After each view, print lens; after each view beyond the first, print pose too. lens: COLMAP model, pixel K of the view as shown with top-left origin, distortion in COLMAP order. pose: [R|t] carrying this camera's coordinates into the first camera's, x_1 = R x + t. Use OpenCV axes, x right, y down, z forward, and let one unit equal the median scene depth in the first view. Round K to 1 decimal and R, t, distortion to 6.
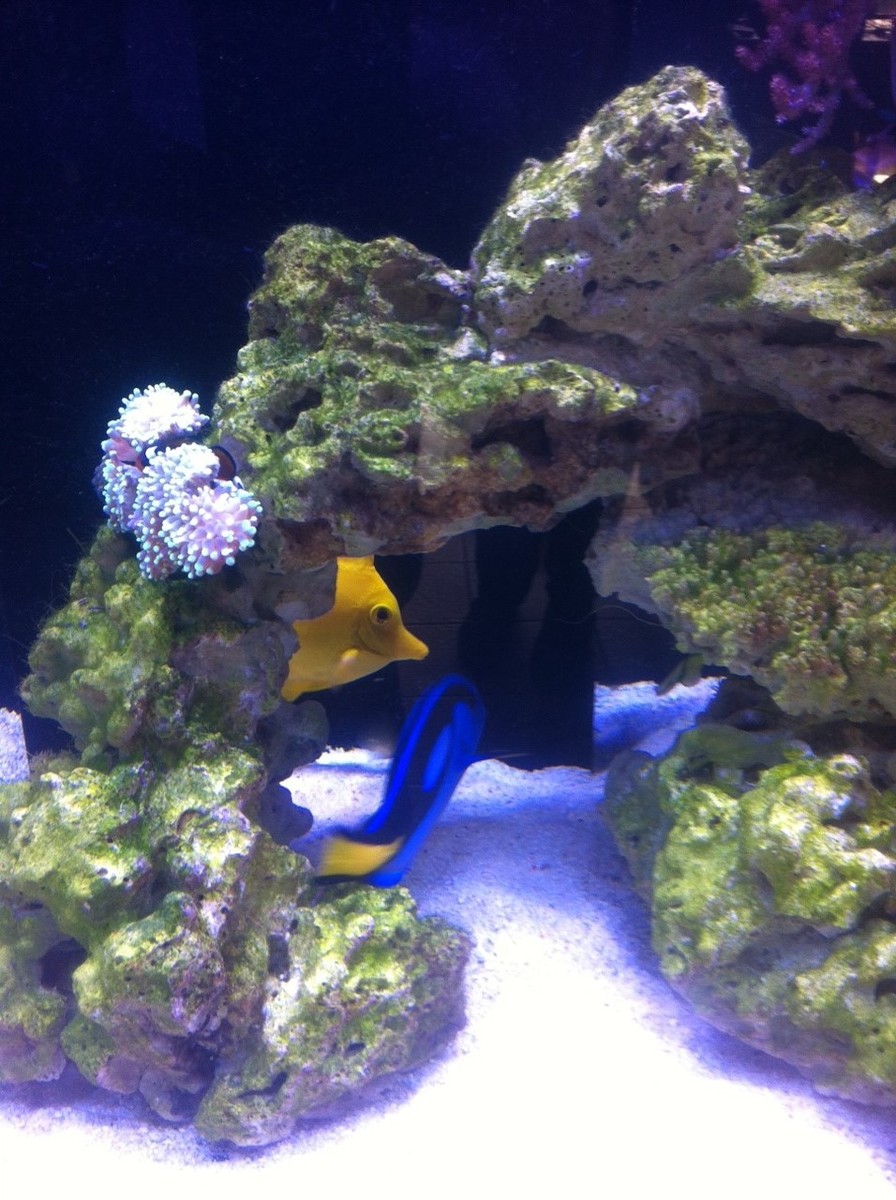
lens RADIAL K [[850.7, 0, 496.1], [0, 850.7, 568.7], [0, 0, 1]] dist [-0.011257, -0.036836]
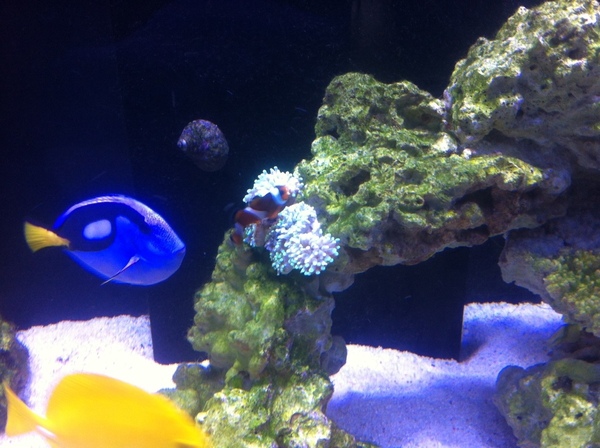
lens RADIAL K [[425.3, 0, 269.4], [0, 425.3, 185.9], [0, 0, 1]] dist [-0.011257, -0.036836]
pose [[0.999632, 0.022662, -0.014929, -0.402240], [-0.022613, 0.999739, 0.003399, -0.179485], [0.015002, -0.003060, 0.999883, 0.125054]]
